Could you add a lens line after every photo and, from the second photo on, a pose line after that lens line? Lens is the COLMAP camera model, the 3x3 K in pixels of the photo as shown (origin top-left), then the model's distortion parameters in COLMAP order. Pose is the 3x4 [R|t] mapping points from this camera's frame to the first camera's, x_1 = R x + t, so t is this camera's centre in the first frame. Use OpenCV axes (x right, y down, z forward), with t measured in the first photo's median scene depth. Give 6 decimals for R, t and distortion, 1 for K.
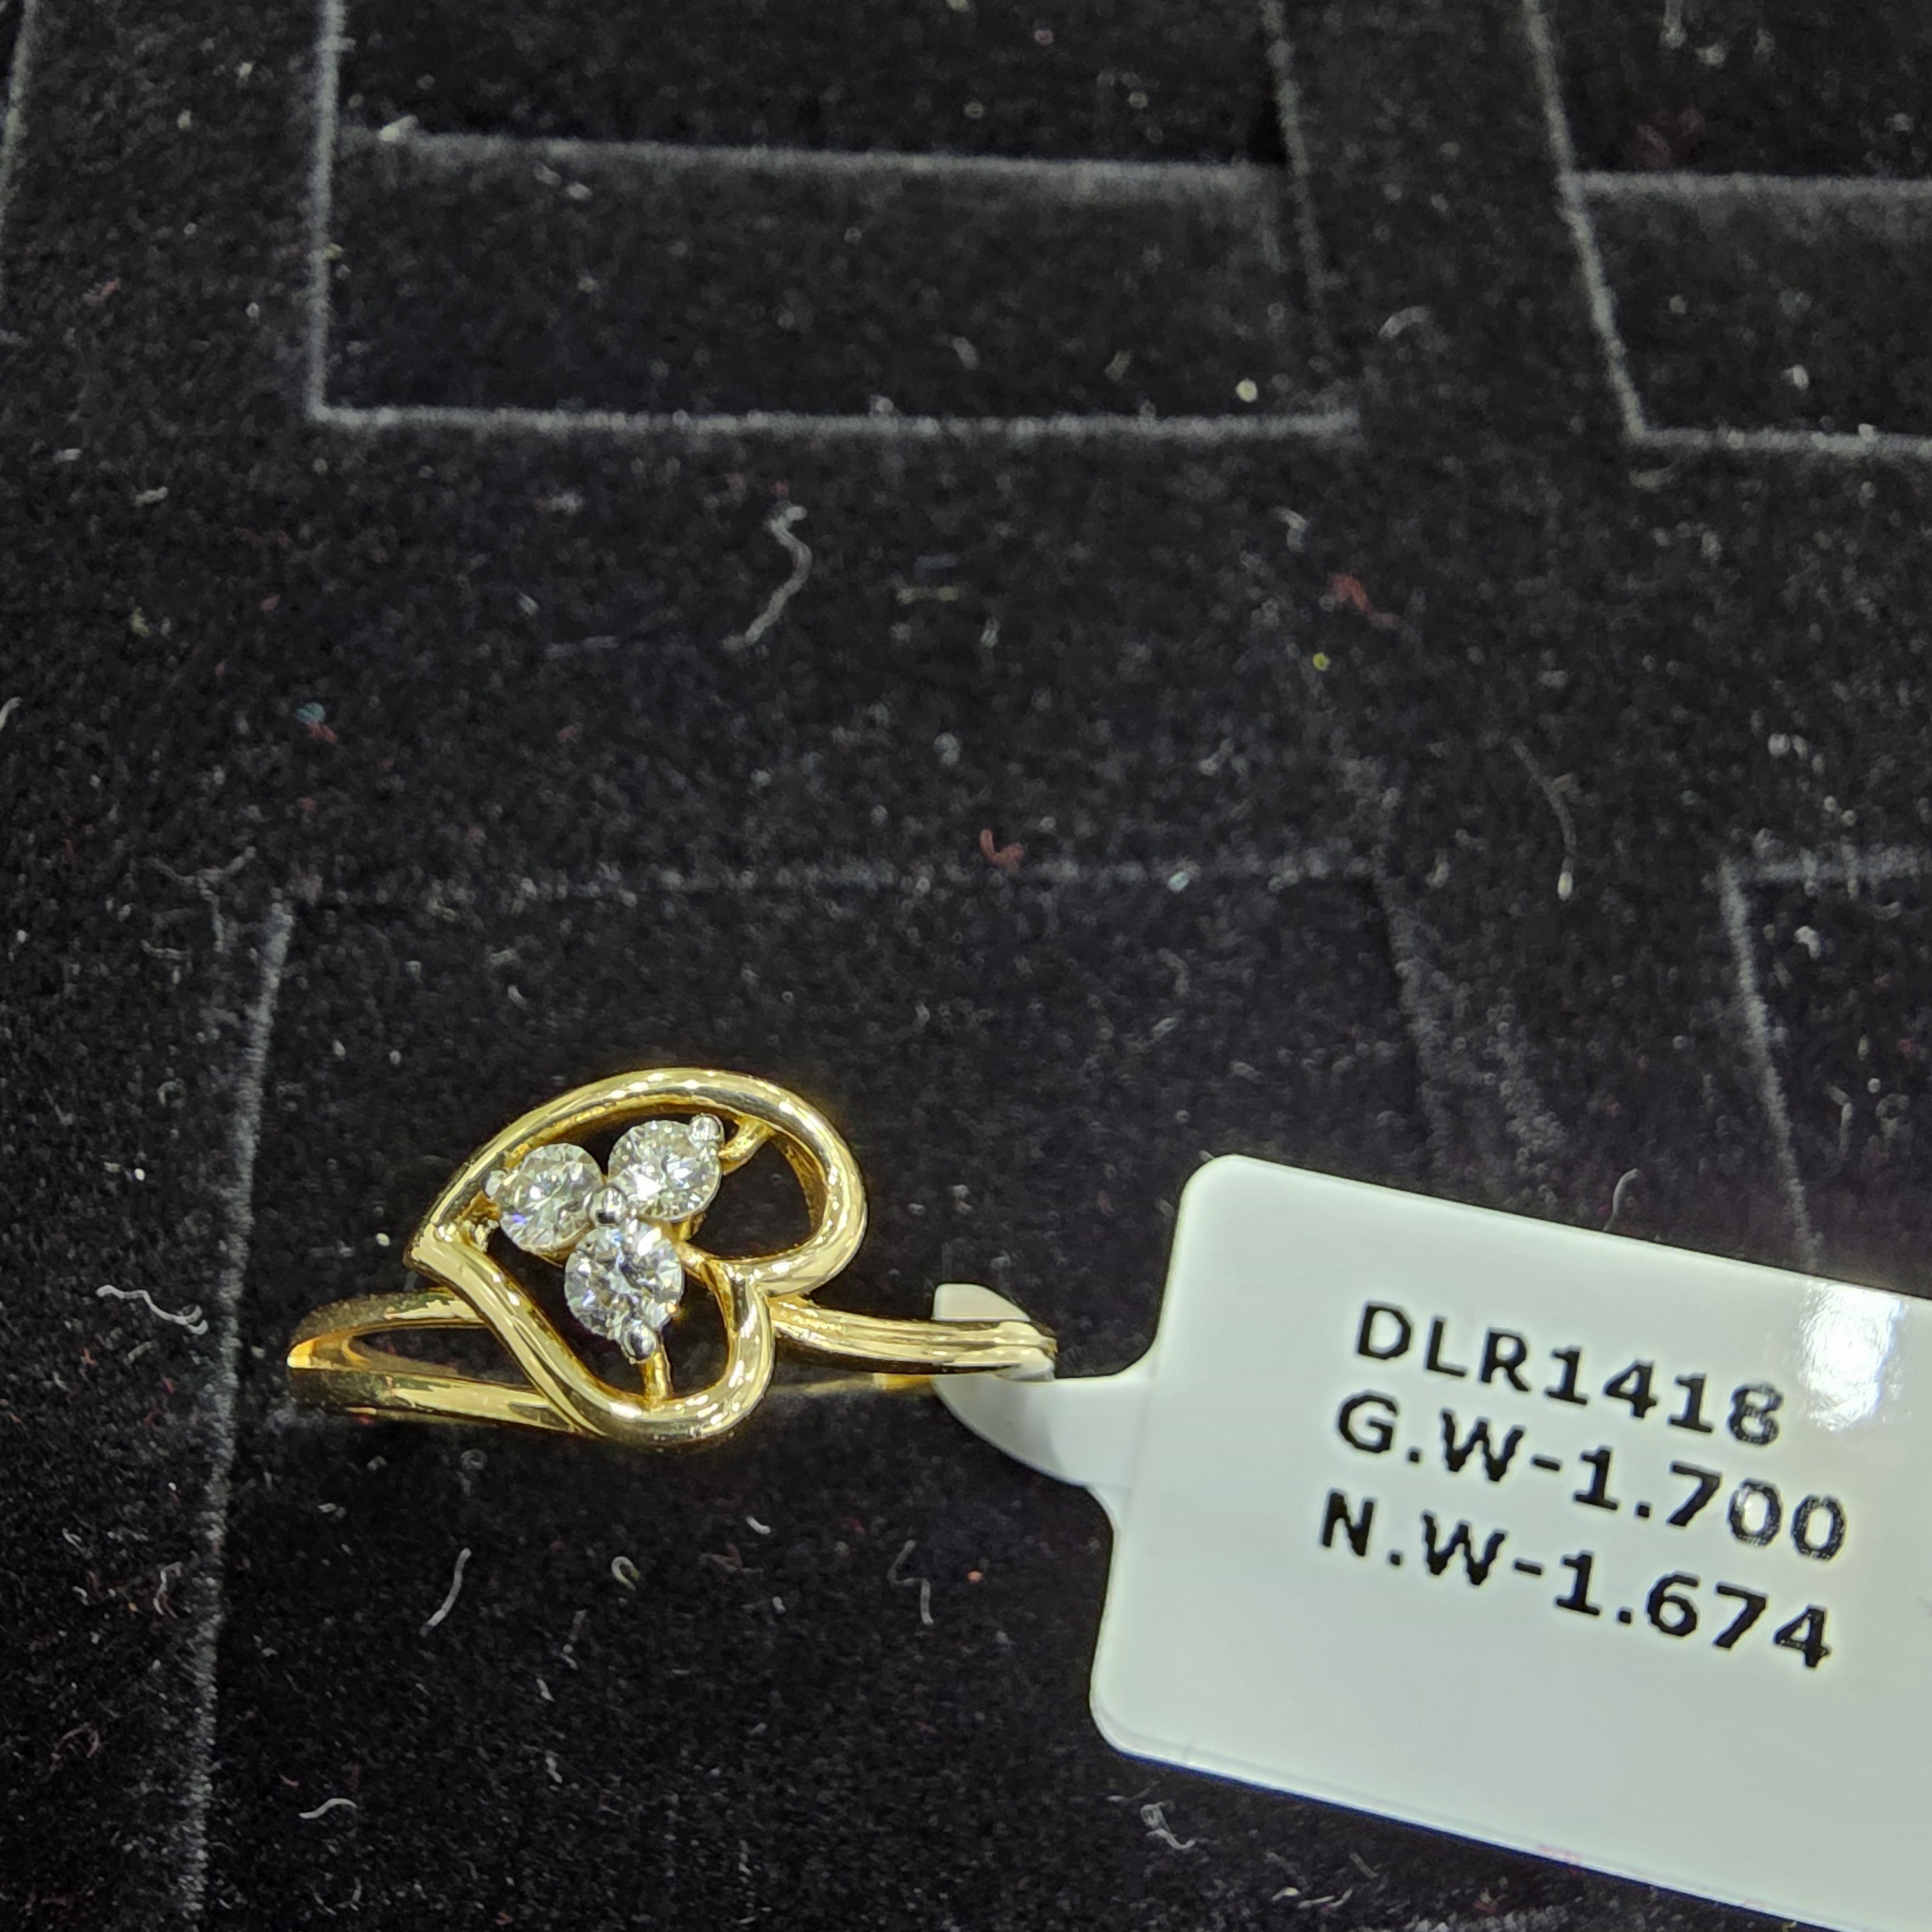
lens RADIAL K [[1822.3, 0, 962.5], [0, 1822.3, 968.0], [0, 0, 1]] dist [0.014460, 0.000000]
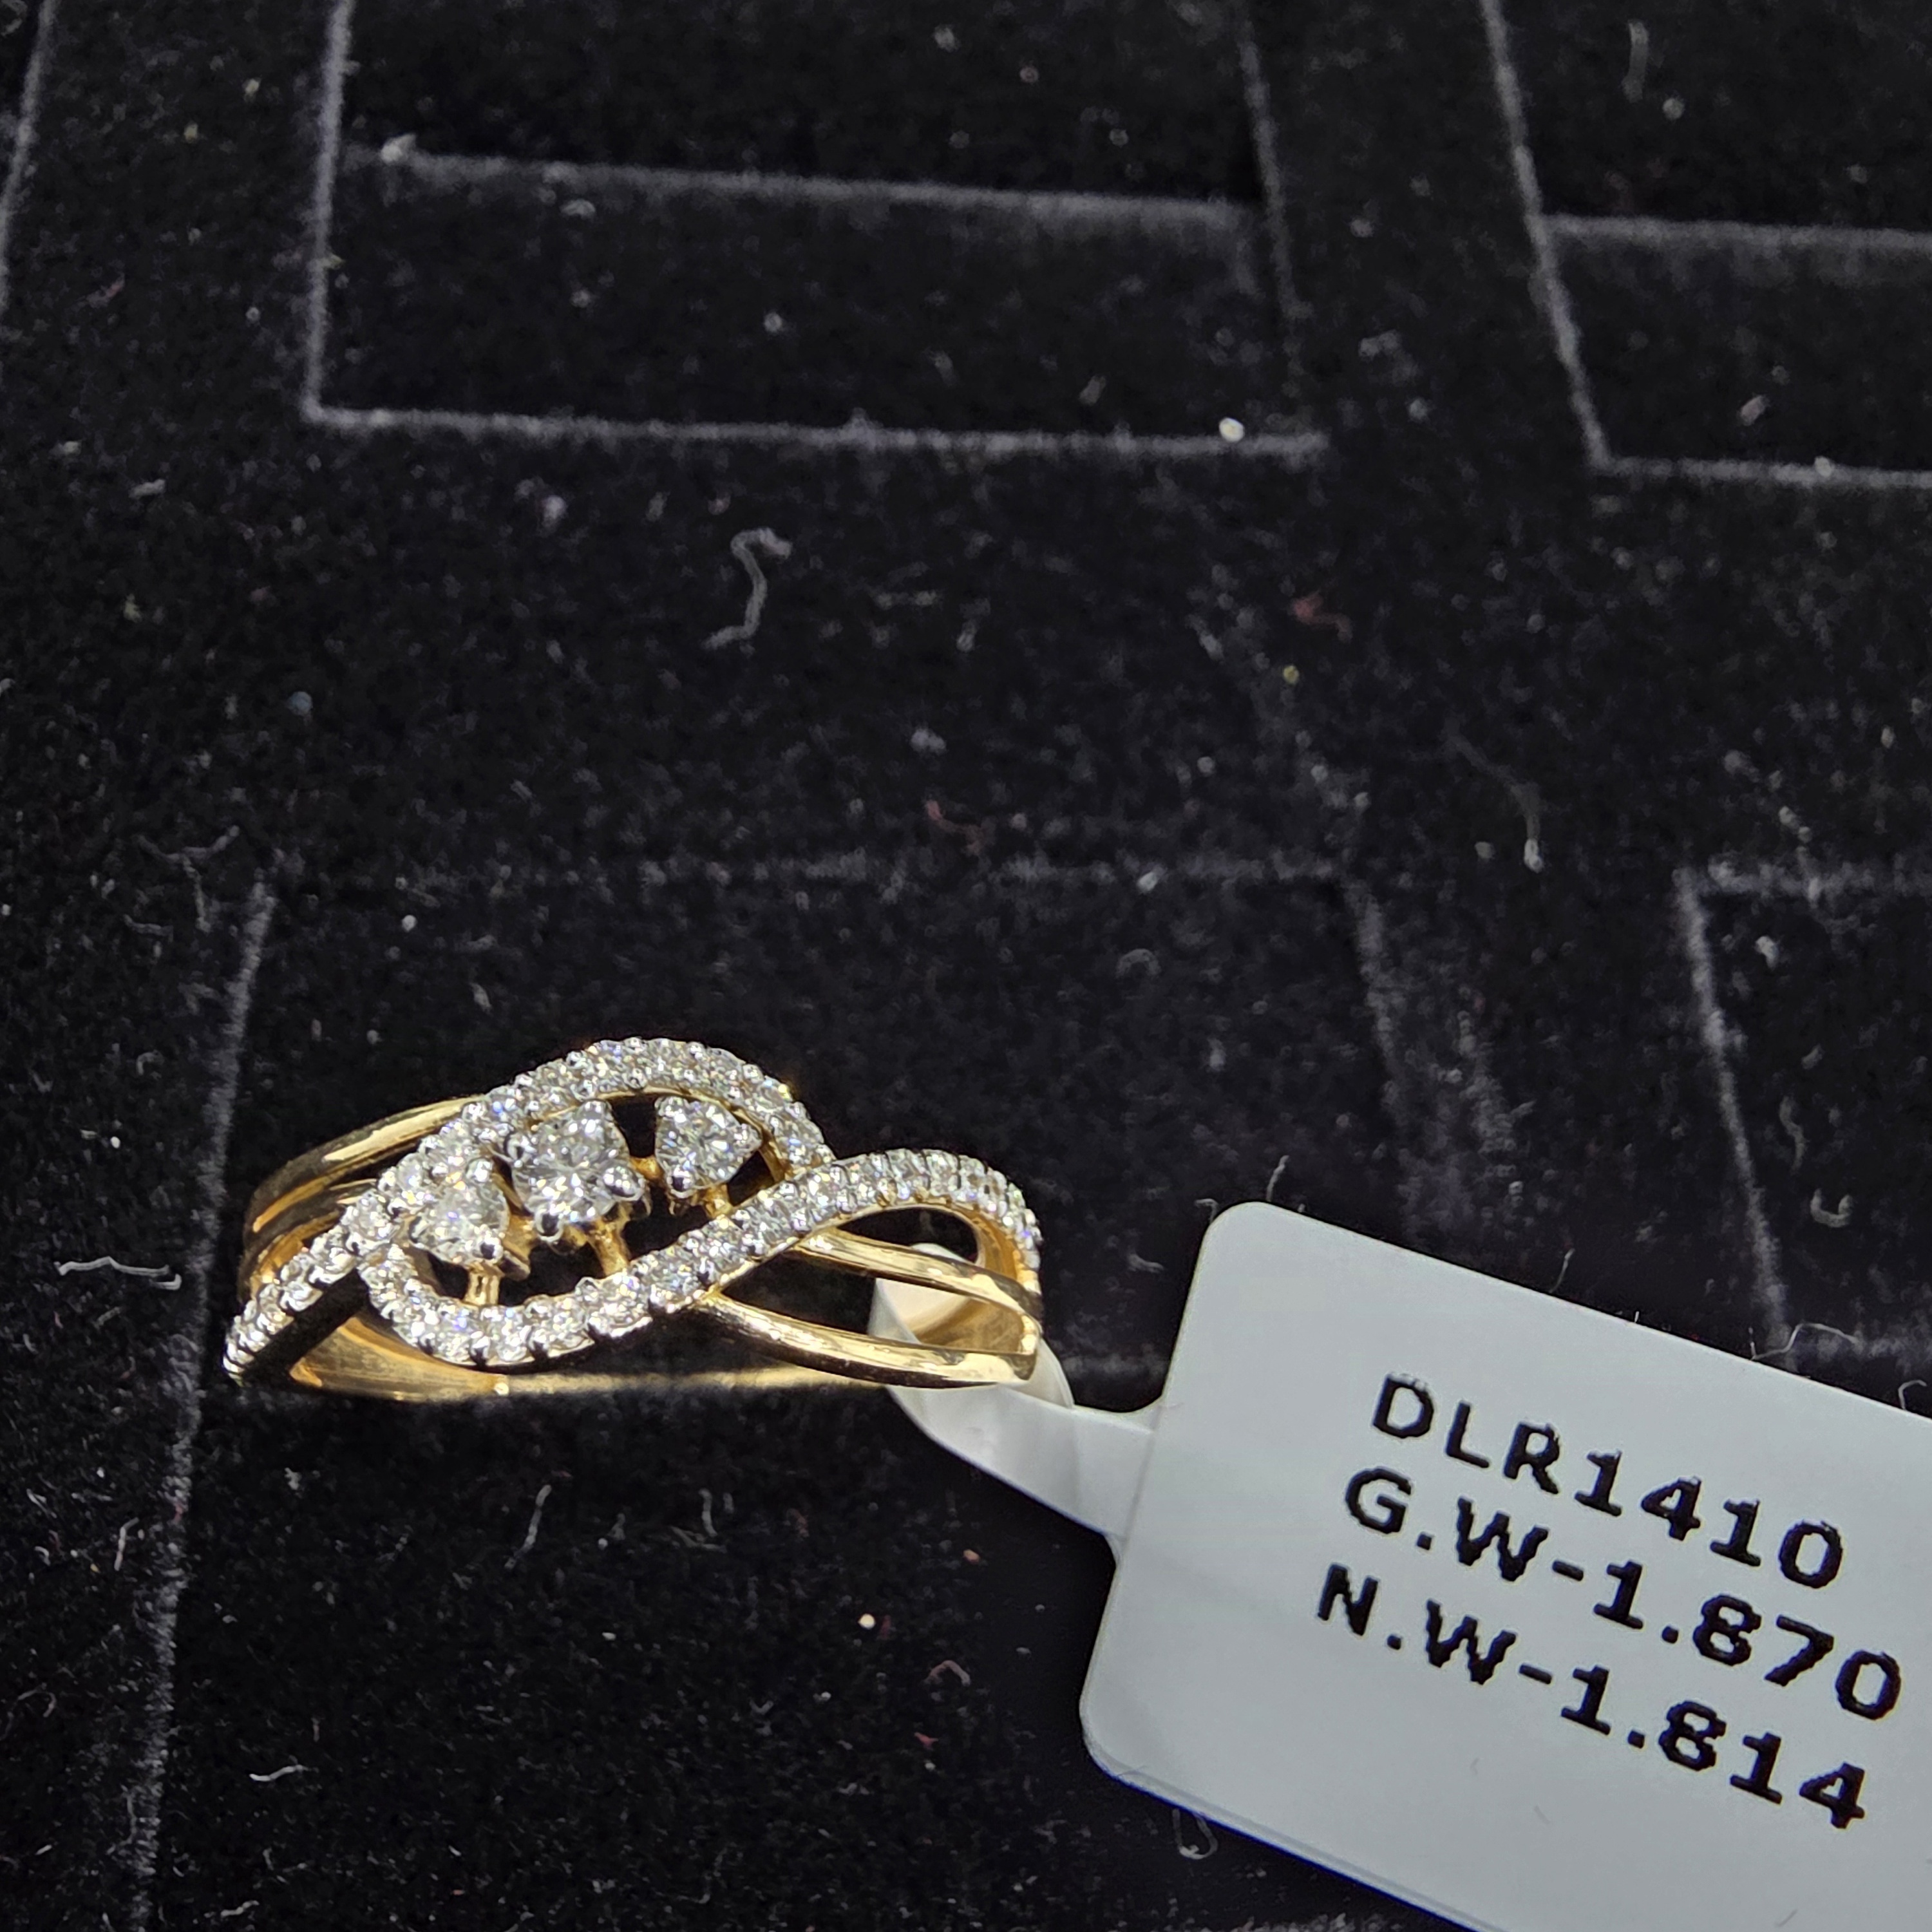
lens RADIAL K [[1822.3, 0, 952.1], [0, 1822.3, 960.1], [0, 0, 1]] dist [0.014460, 0.000000]
pose [[0.999864, 0.015597, 0.005430, 0.004627], [-0.015371, 0.999108, -0.039334, 0.039251], [-0.006038, 0.039245, 0.999211, -0.014331]]
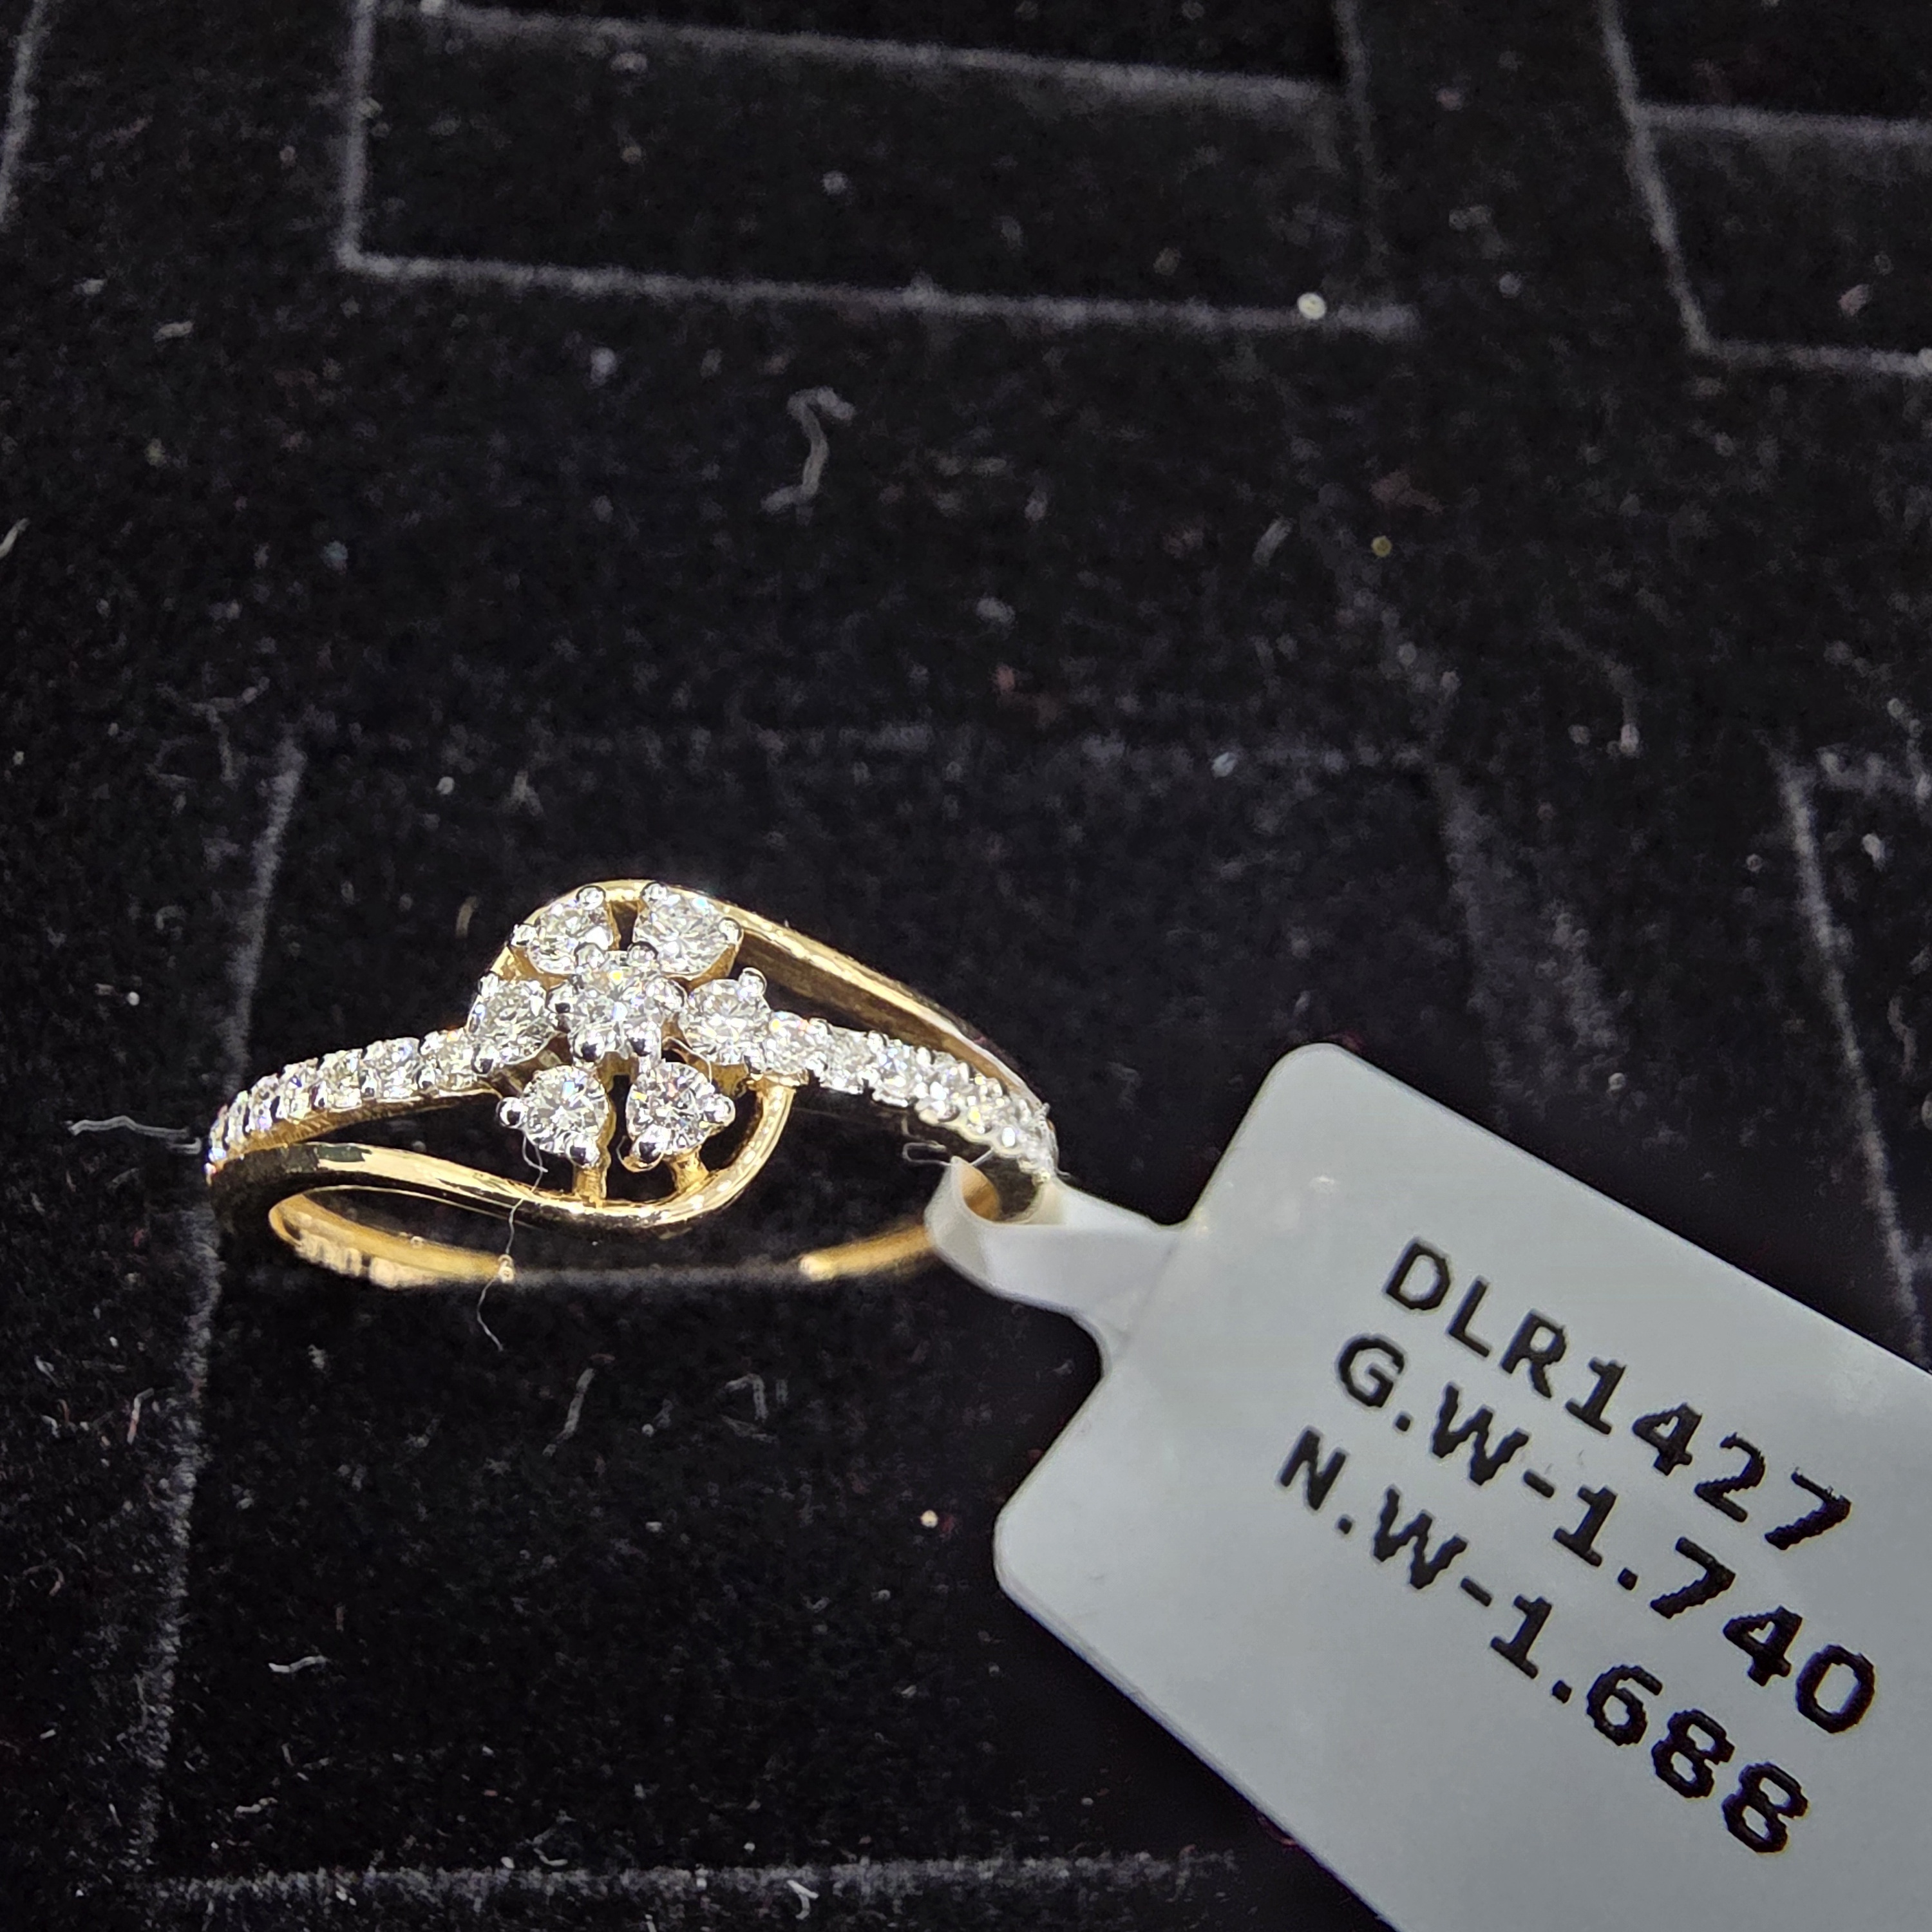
lens RADIAL K [[1822.3, 0, 966.2], [0, 1822.3, 971.4], [0, 0, 1]] dist [0.014460, 0.000000]
pose [[0.999498, 0.030735, 0.007697, -0.022942], [-0.030422, 0.998816, -0.037960, 0.106424], [-0.008854, 0.037707, 0.999250, 0.042849]]
